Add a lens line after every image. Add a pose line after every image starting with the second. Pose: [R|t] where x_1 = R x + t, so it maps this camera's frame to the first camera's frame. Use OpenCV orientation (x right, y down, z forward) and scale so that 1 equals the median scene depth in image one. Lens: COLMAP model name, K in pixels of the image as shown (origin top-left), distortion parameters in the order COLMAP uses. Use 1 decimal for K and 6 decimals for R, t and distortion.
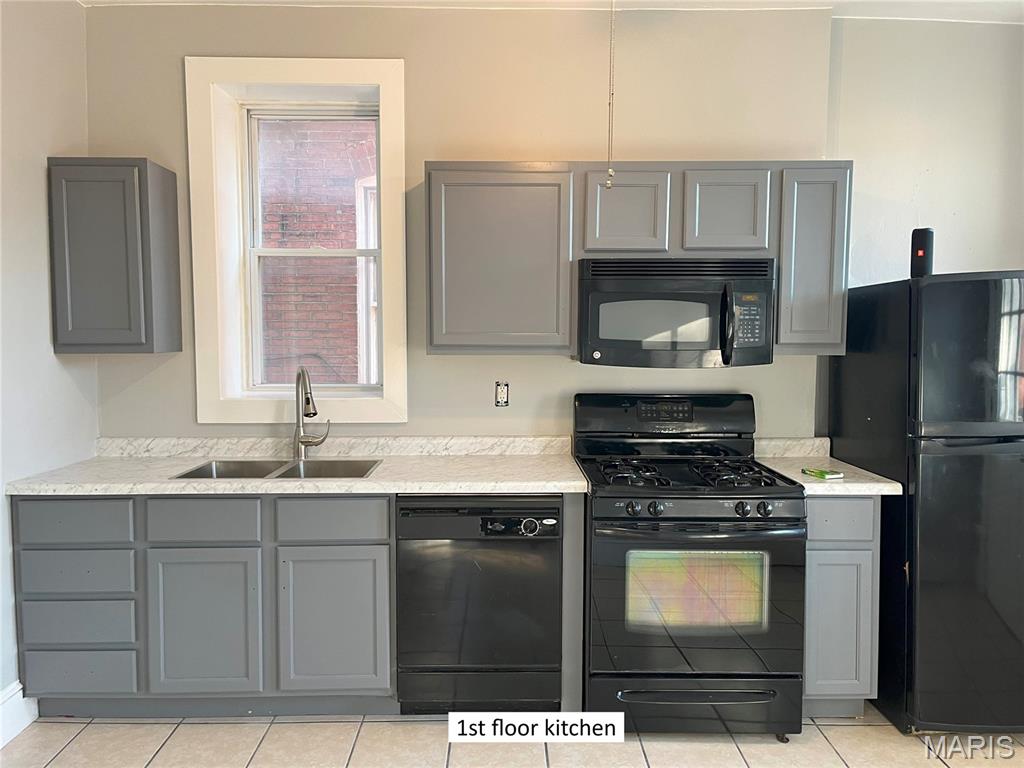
lens RADIAL K [[768.2, 0, 510.7], [0, 768.2, 379.4], [0, 0, 1]] dist [0.037255, -0.010604]
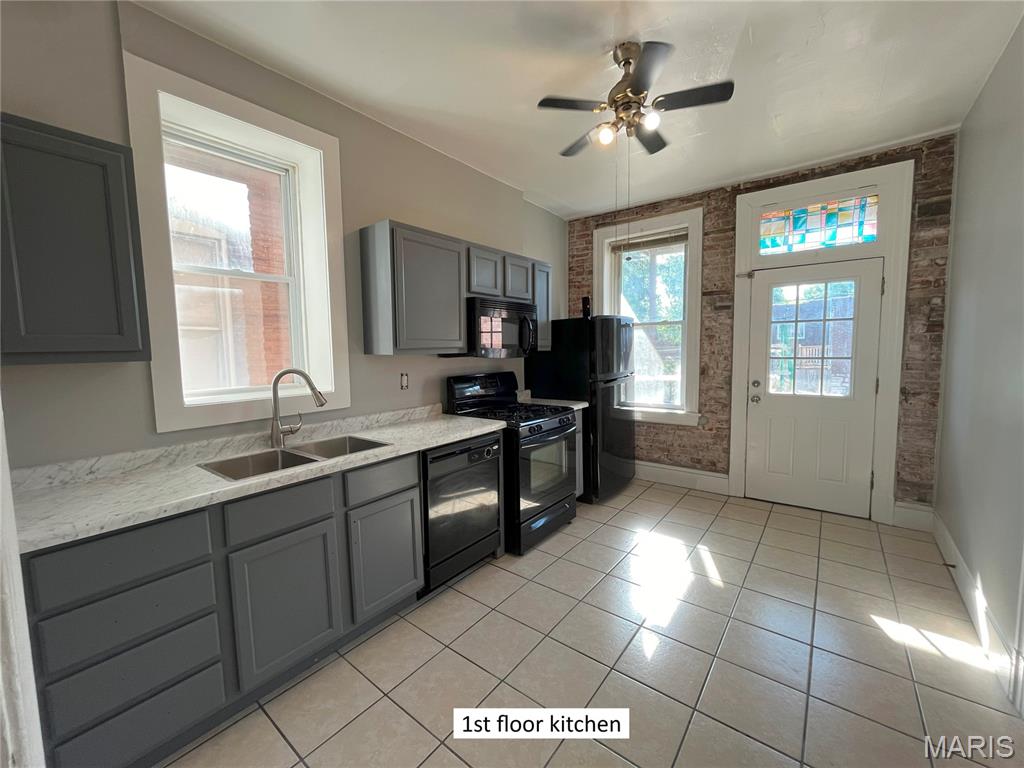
lens RADIAL K [[411.4, 0, 511.1], [0, 411.4, 381.6], [0, 0, 1]] dist [0.000262, -0.000792]
pose [[0.625094, -0.075594, 0.776880, -0.607088], [0.068889, 0.996758, 0.041559, 0.000788], [-0.777503, 0.027540, 0.628276, 0.366292]]
